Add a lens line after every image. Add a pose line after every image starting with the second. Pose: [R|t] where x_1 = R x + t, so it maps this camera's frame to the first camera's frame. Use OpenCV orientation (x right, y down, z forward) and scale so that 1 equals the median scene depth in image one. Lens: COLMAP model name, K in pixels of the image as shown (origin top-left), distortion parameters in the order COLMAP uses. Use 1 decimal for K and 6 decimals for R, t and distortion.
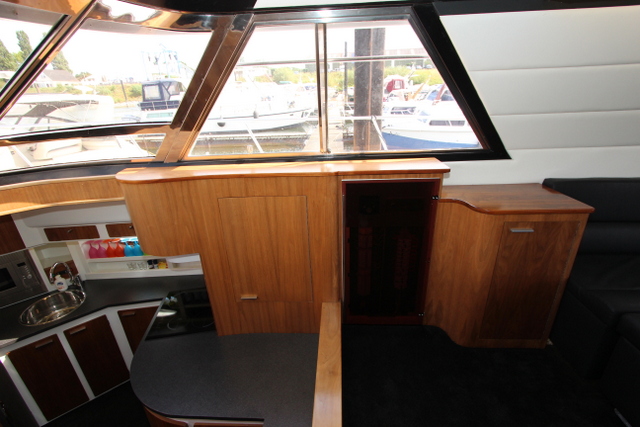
lens RADIAL K [[294.1, 0, 320.8], [0, 294.1, 215.9], [0, 0, 1]] dist [-0.015705, 0.001143]
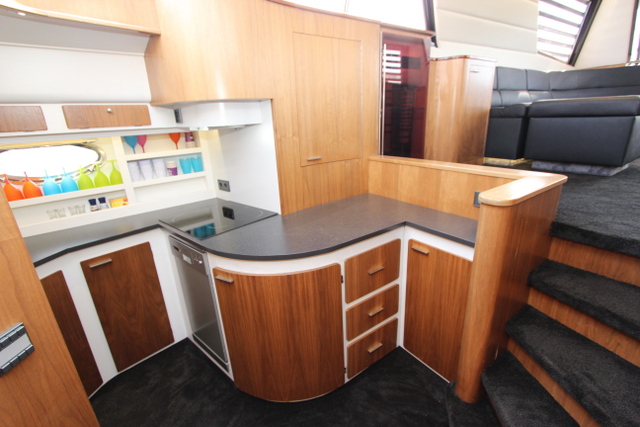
lens RADIAL K [[294.1, 0, 320.8], [0, 294.1, 215.9], [0, 0, 1]] dist [-0.015705, 0.001143]
pose [[0.787560, -0.196891, 0.583937, -0.775081], [0.242476, 0.970157, 0.000087, 0.434810], [-0.566528, 0.141523, 0.811799, 0.223625]]
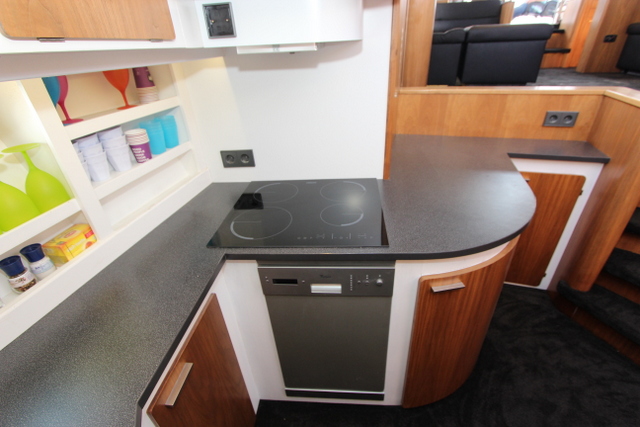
lens RADIAL K [[294.1, 0, 320.8], [0, 294.1, 215.9], [0, 0, 1]] dist [-0.015705, 0.001143]
pose [[0.256362, -0.469280, 0.845018, -0.965711], [0.395365, 0.848665, 0.351360, 0.191238], [-0.882023, 0.244015, 0.403102, 0.891686]]
